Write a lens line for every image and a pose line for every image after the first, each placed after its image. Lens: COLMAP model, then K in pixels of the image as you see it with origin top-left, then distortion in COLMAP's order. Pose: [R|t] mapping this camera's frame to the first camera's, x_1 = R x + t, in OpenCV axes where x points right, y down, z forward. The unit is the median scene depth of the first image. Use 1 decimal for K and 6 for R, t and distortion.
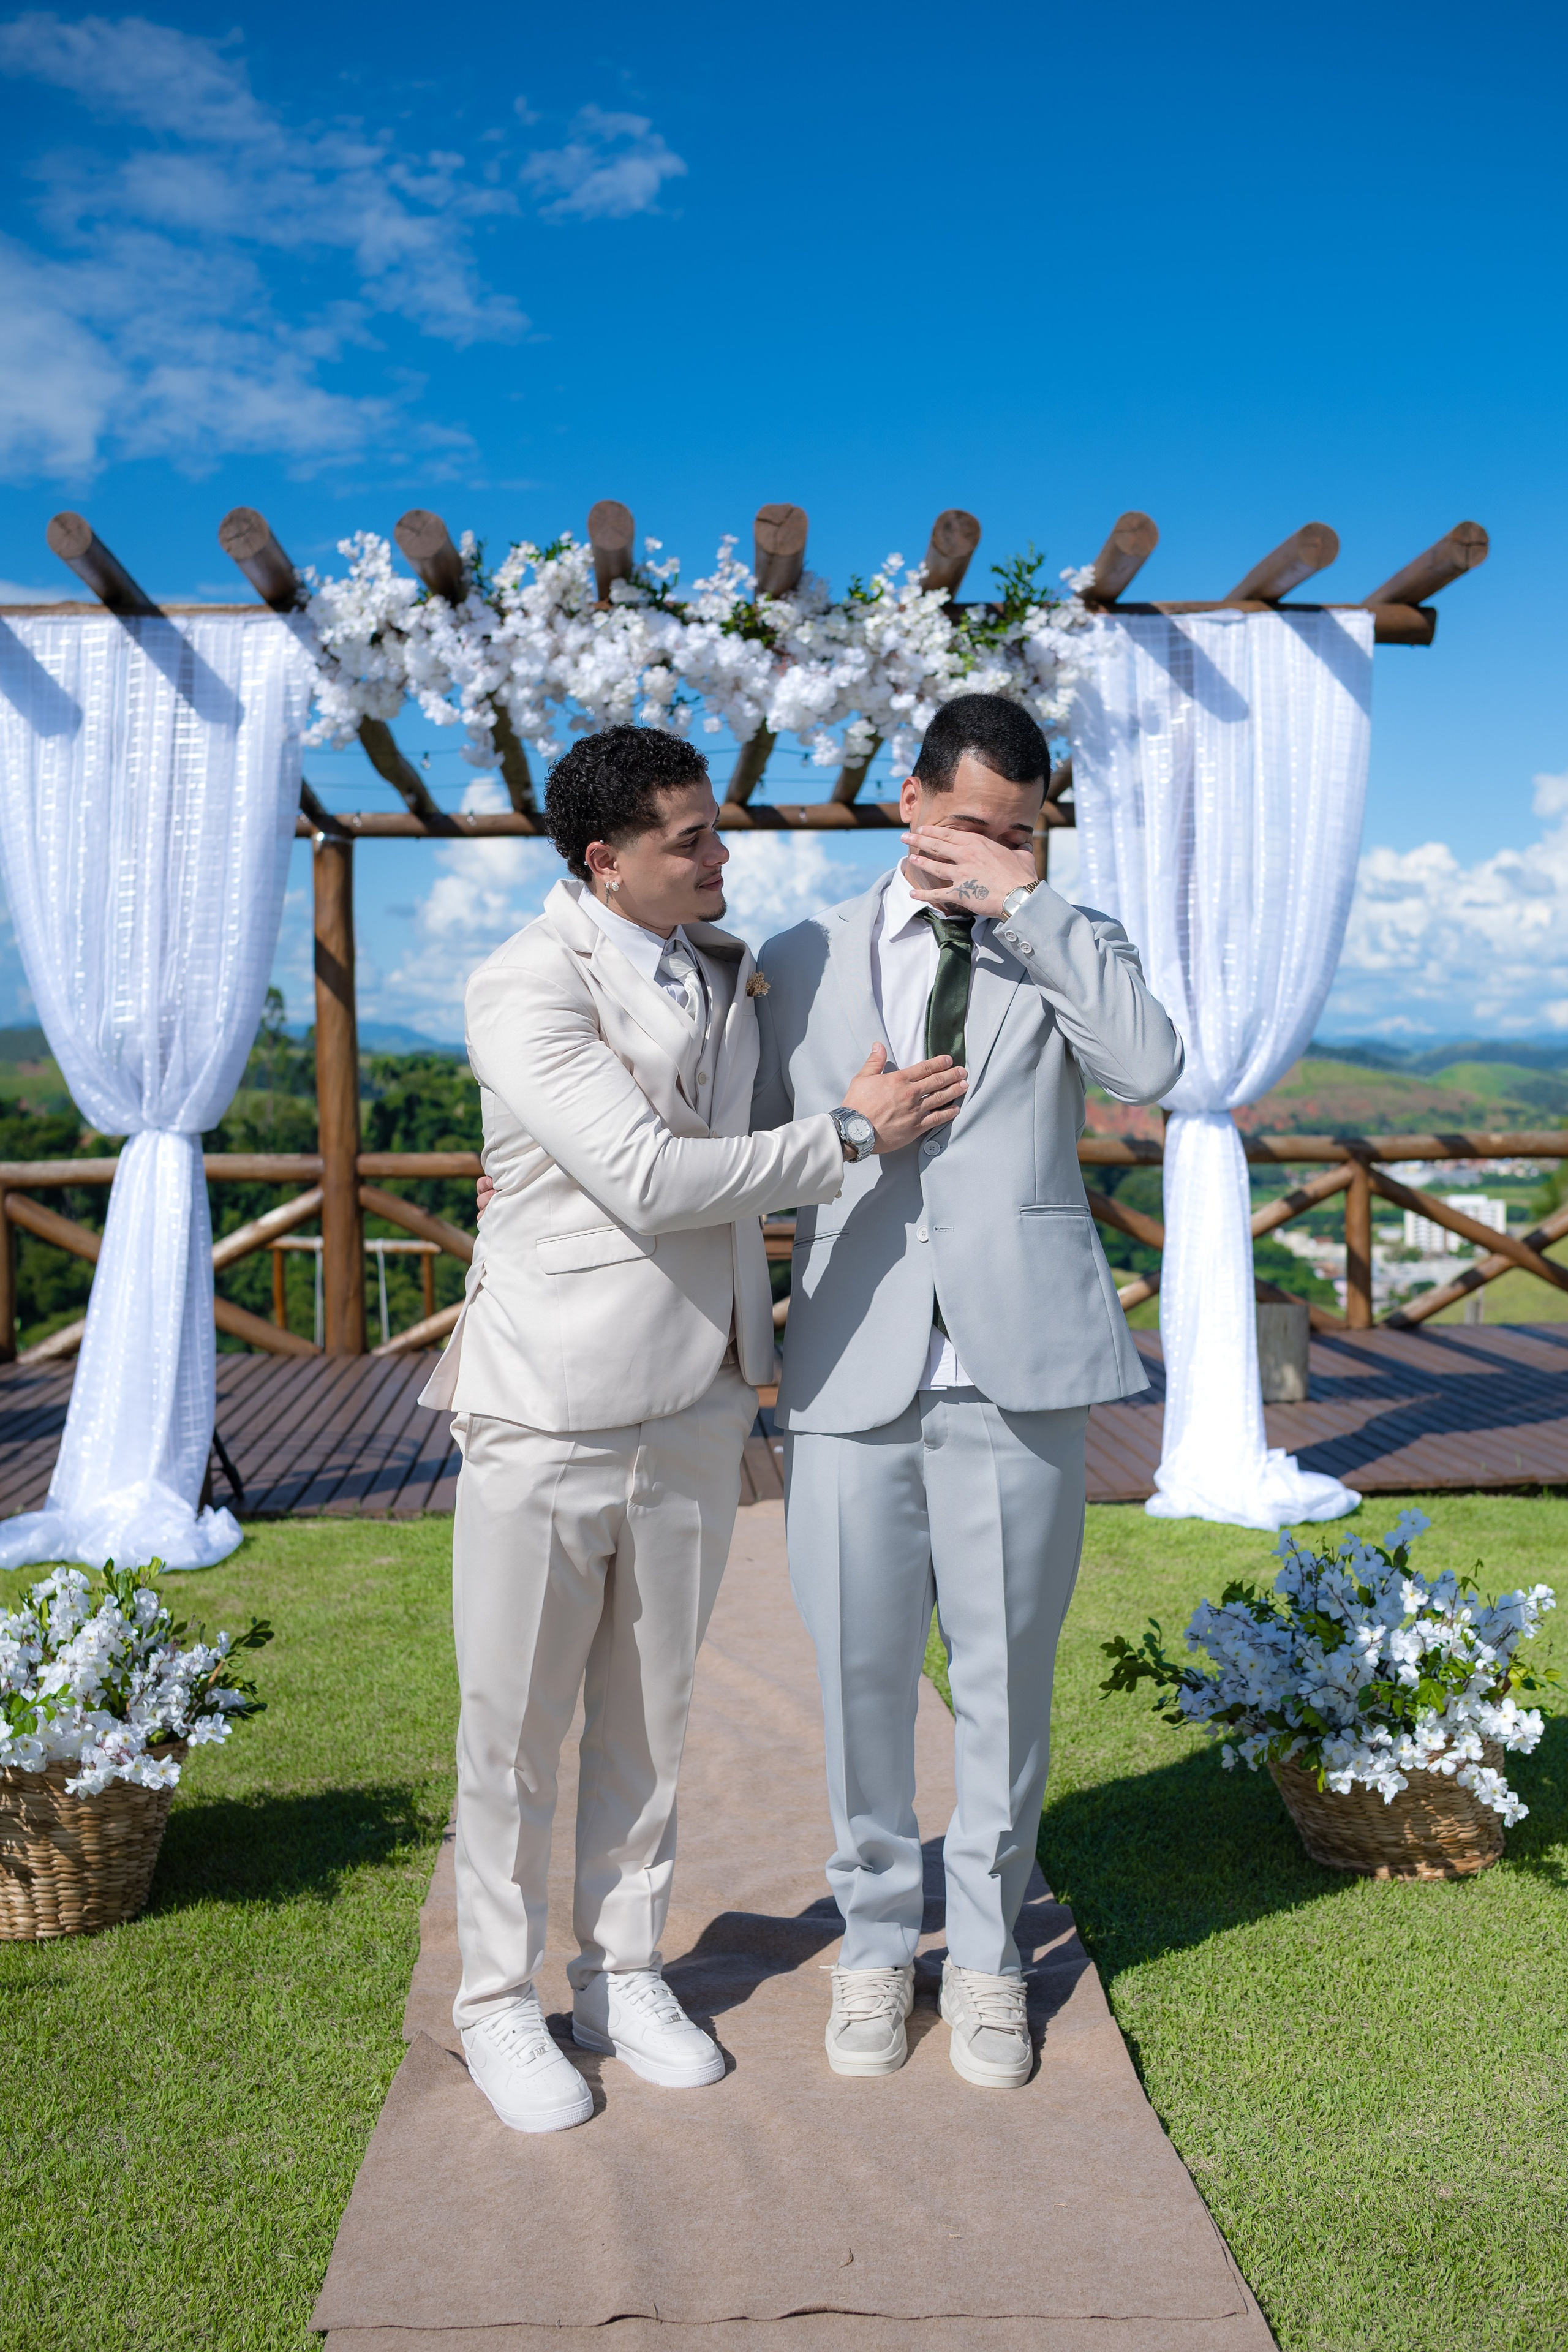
lens RADIAL K [[2379.1, 0, 780.8], [0, 2379.1, 1196.3], [0, 0, 1]] dist [-0.005005, -0.014211]
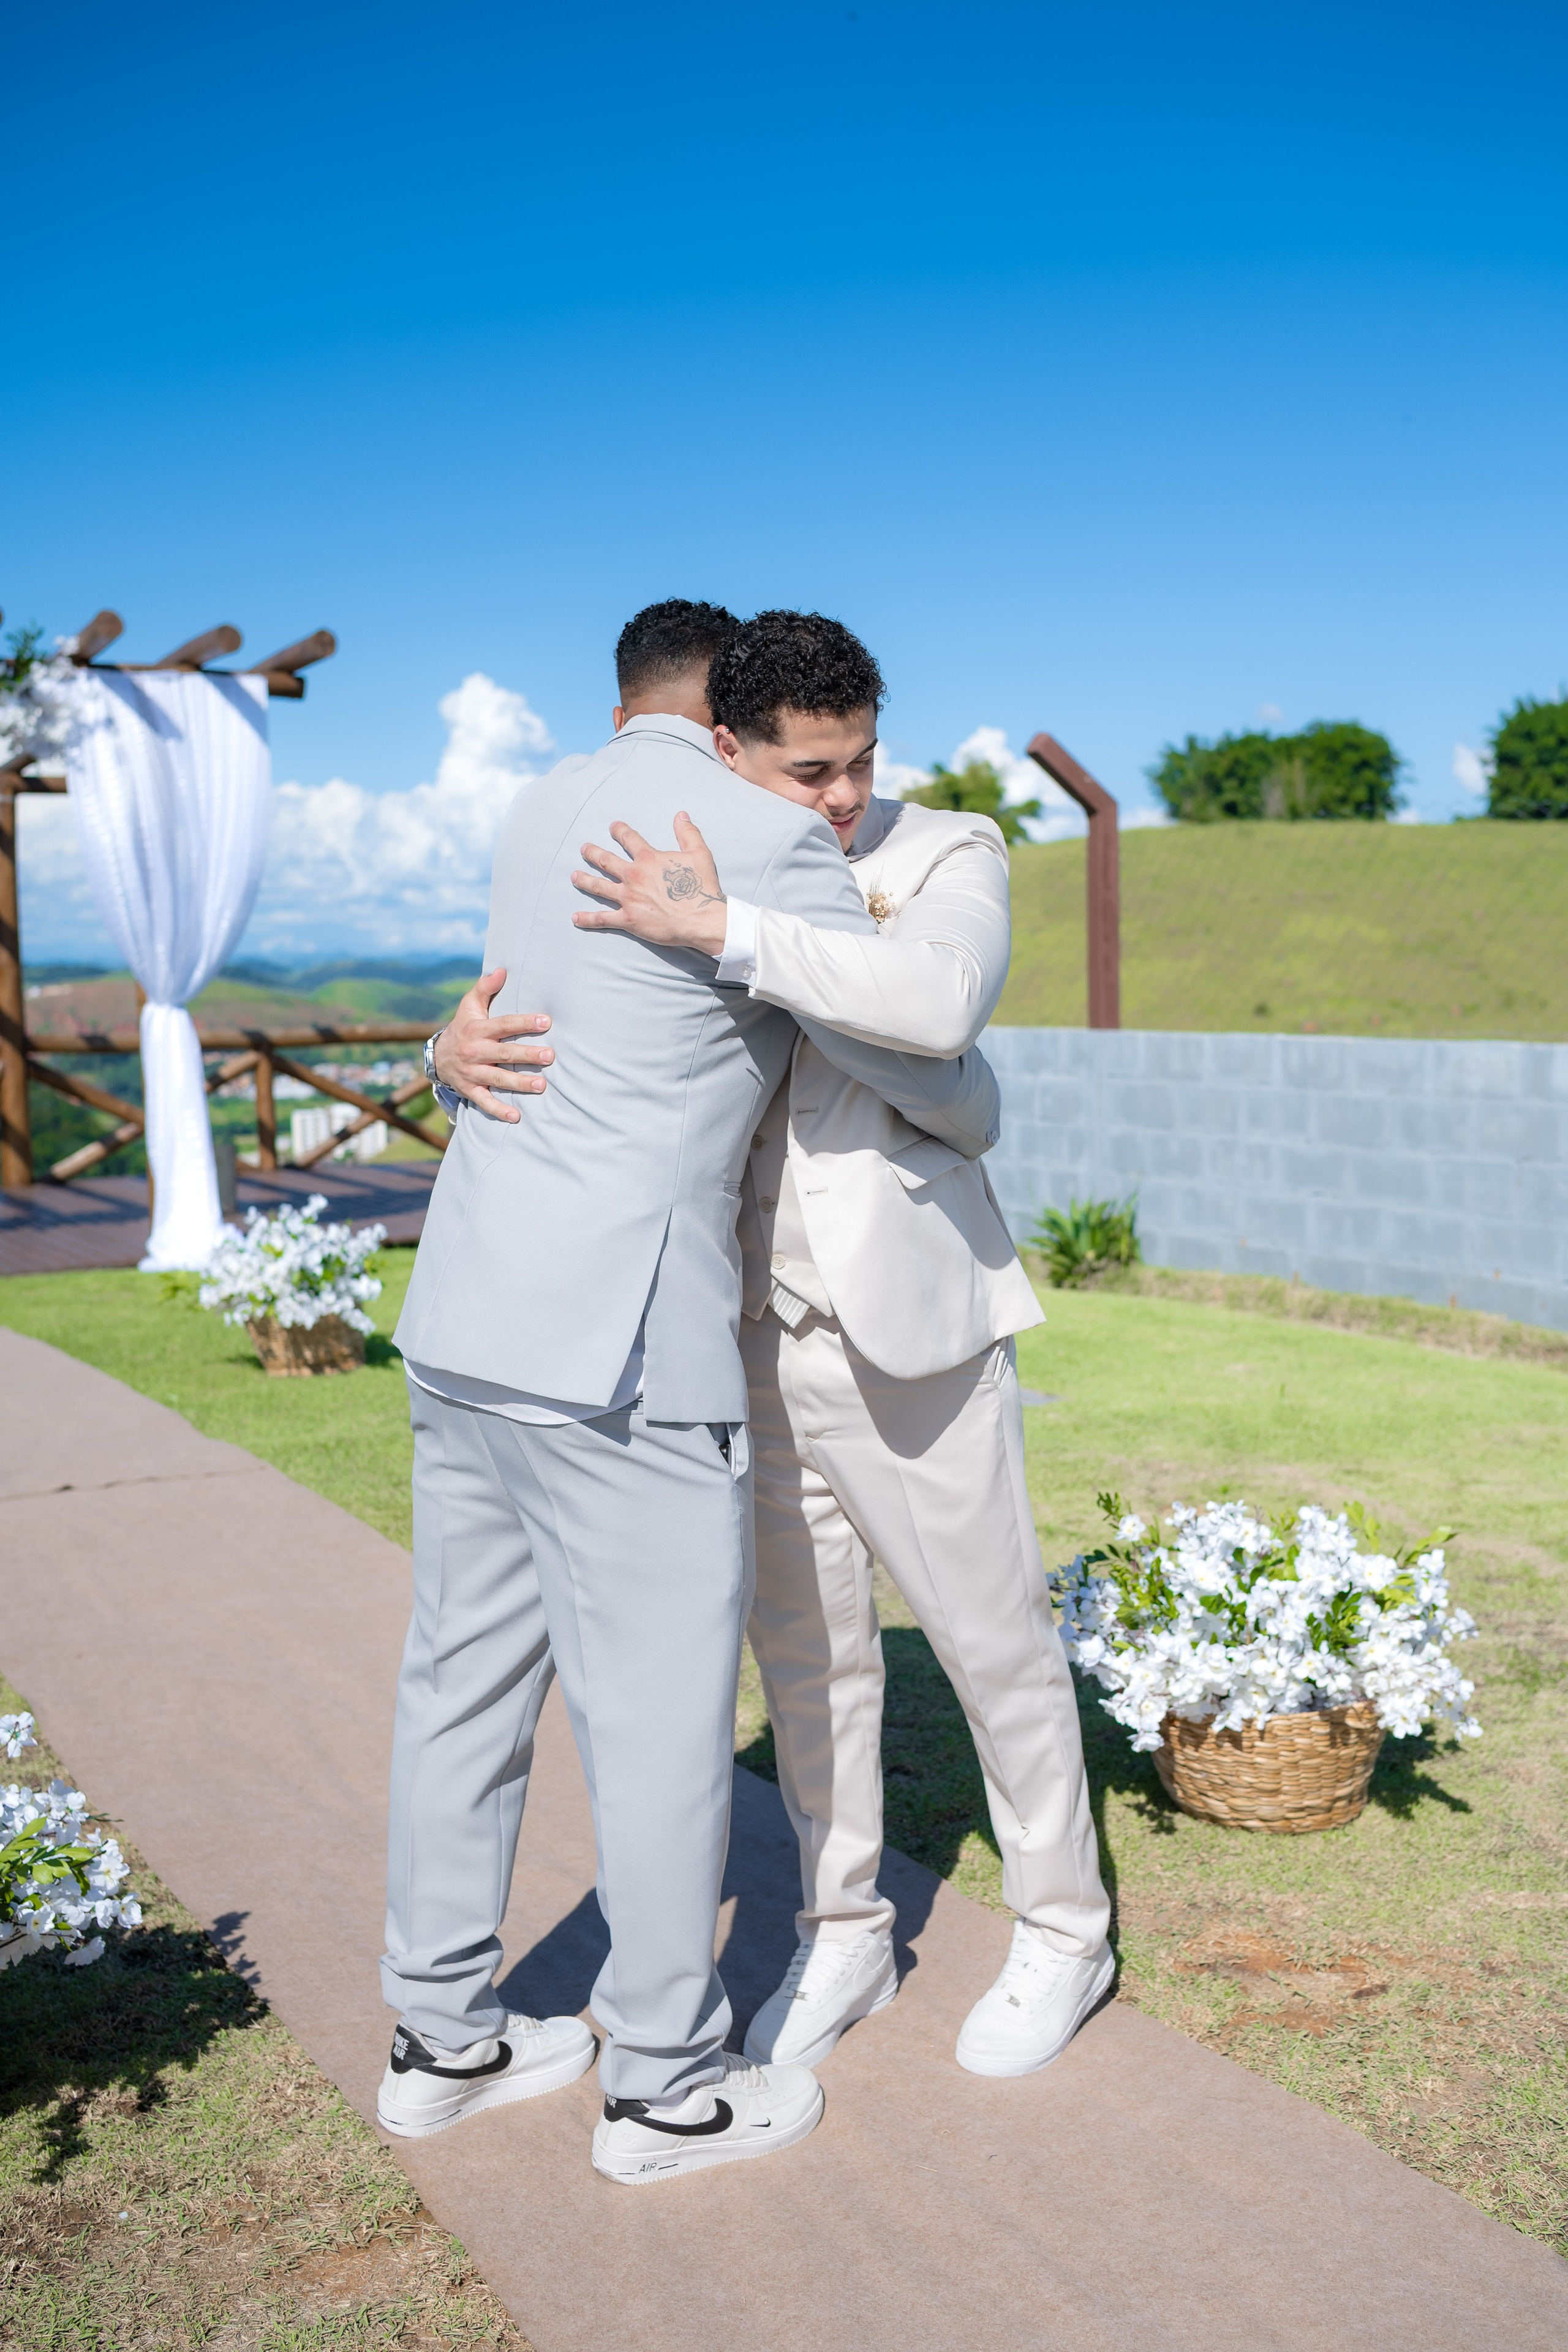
lens RADIAL K [[2306.1, 0, 780.3], [0, 2306.1, 1197.6], [0, 0, 1]] dist [-0.011464, -0.007991]
pose [[0.893098, -0.048096, 0.447285, -0.138083], [0.031053, 0.998488, 0.045361, 0.032728], [-0.448790, -0.026622, 0.893241, -0.497723]]
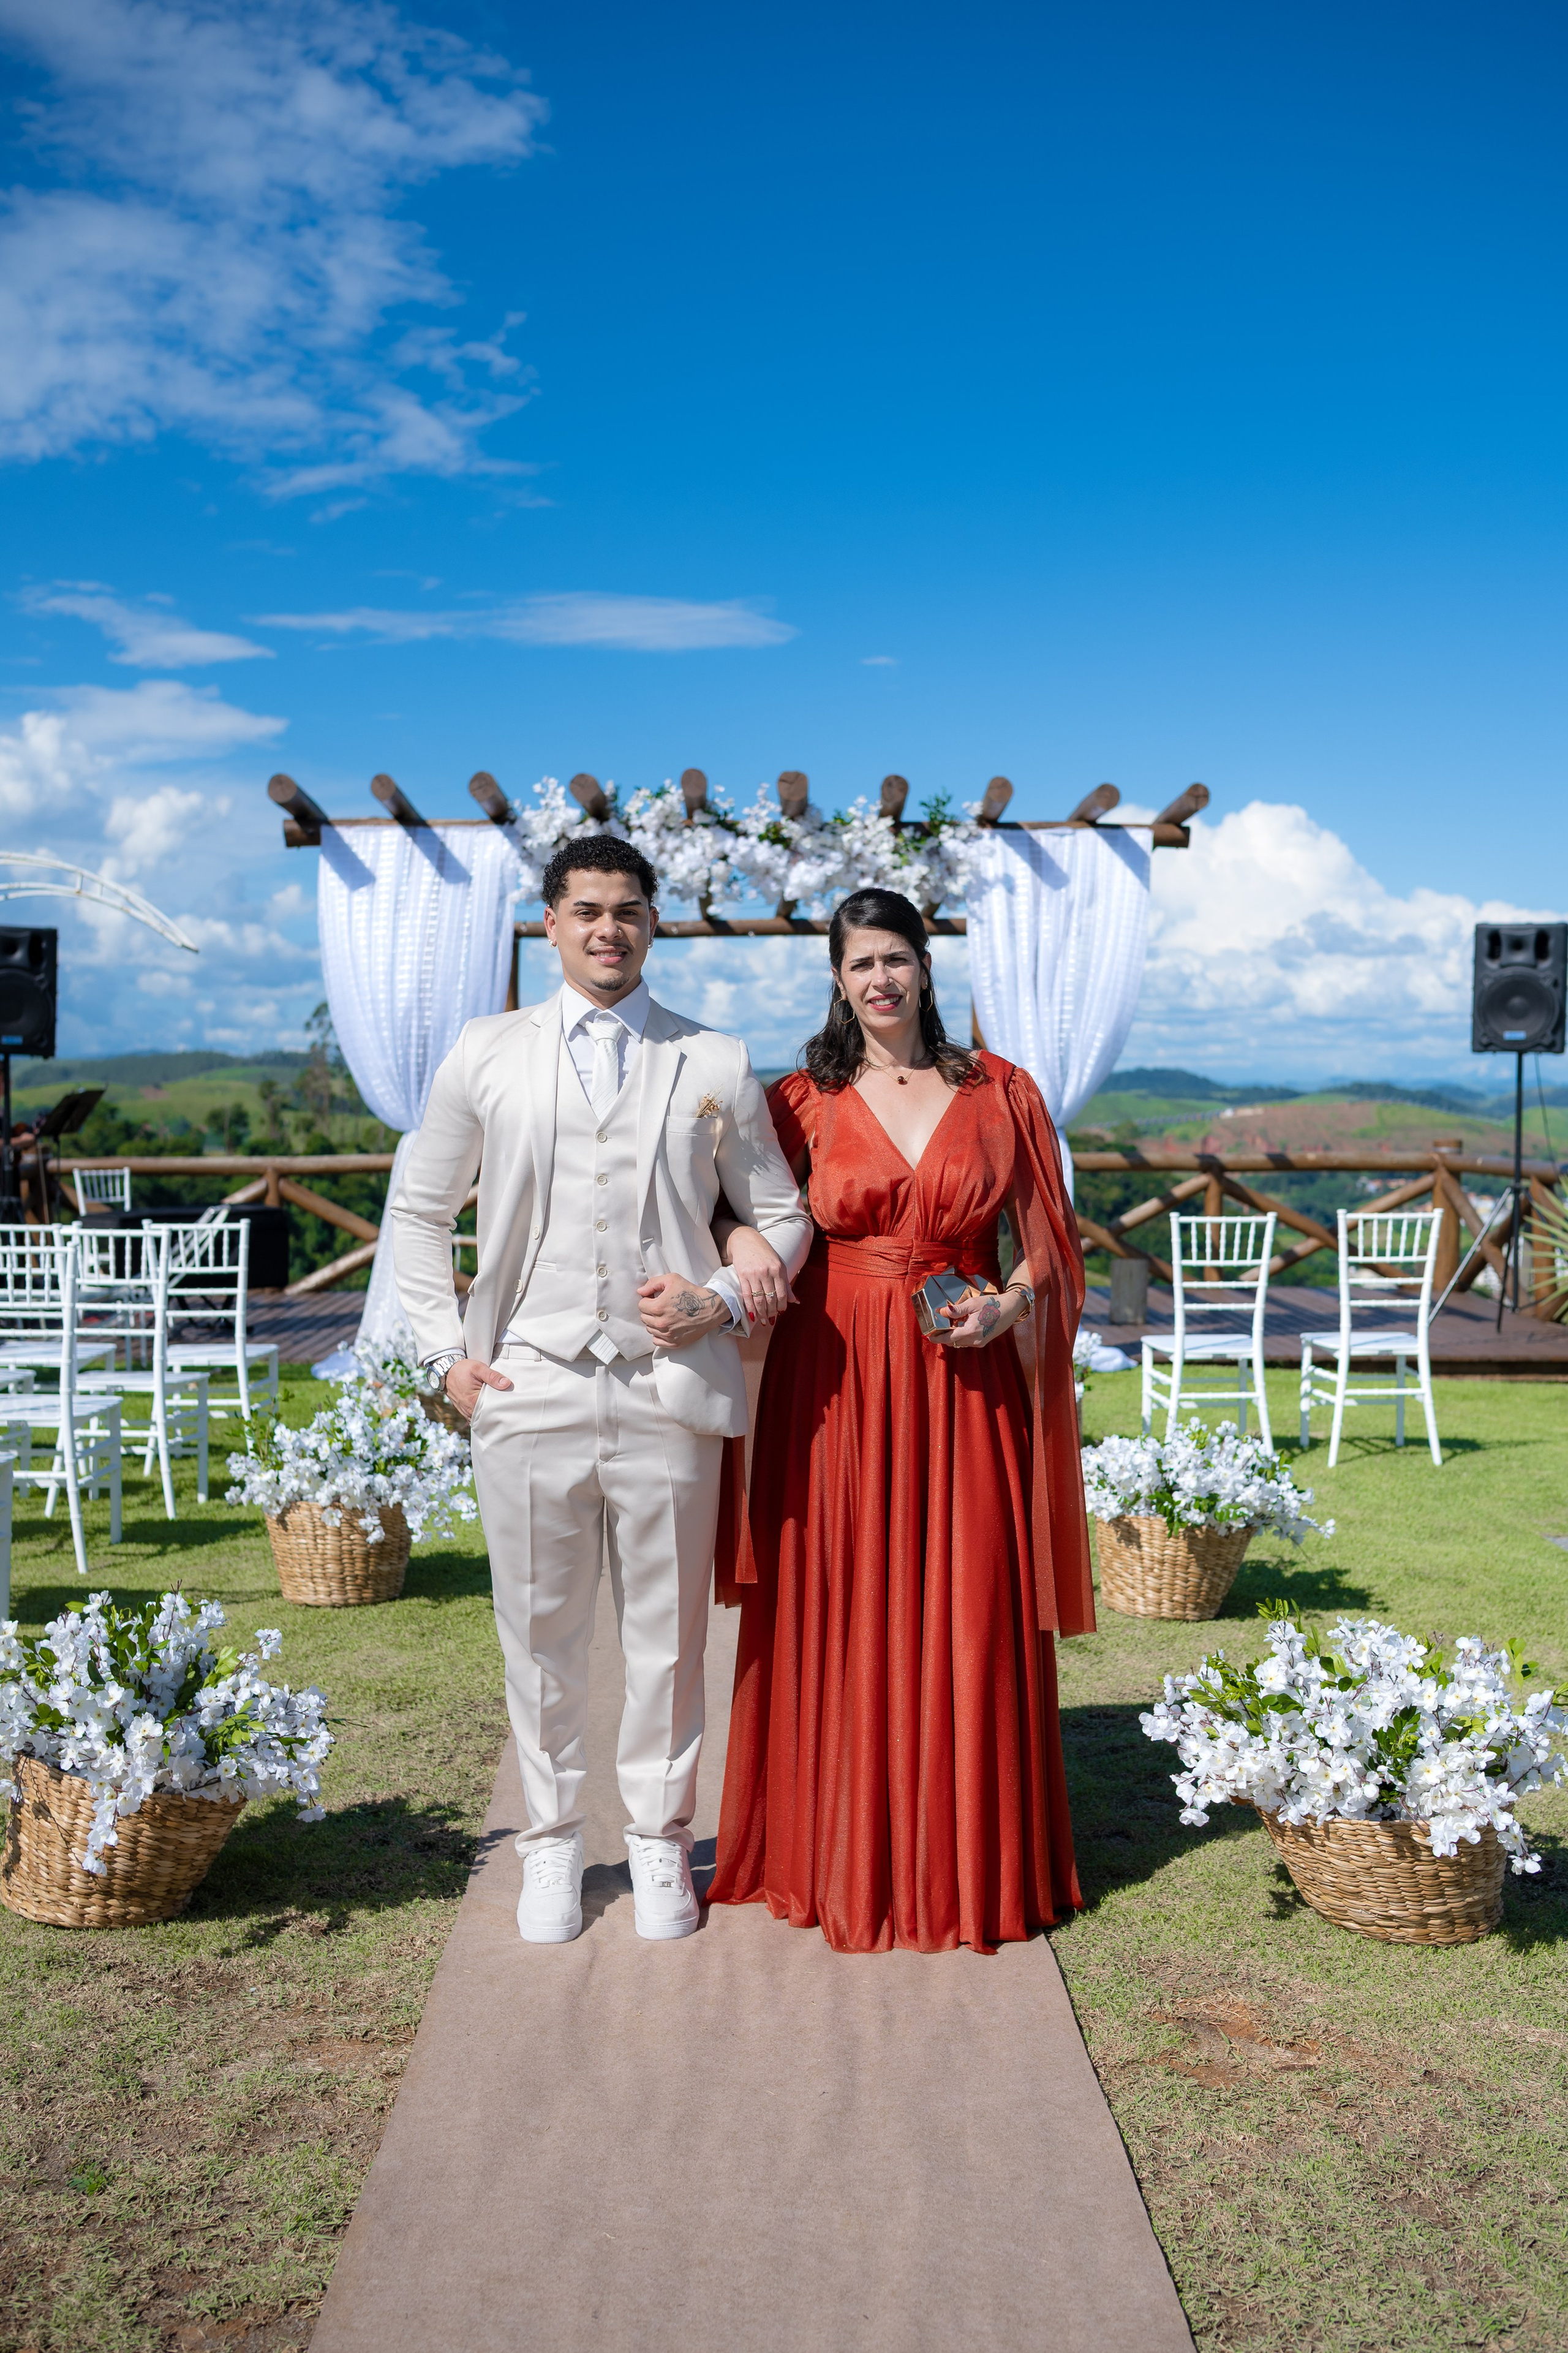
lens RADIAL K [[2306.8, 0, 780.3], [0, 2306.8, 1198.1], [0, 0, 1]] dist [-0.011464, -0.007991]
pose [[0.999129, 0.015790, -0.038635, 0.057856], [-0.016260, 0.999797, -0.011884, 0.036124], [0.038440, 0.012502, 0.999183, -0.635018]]
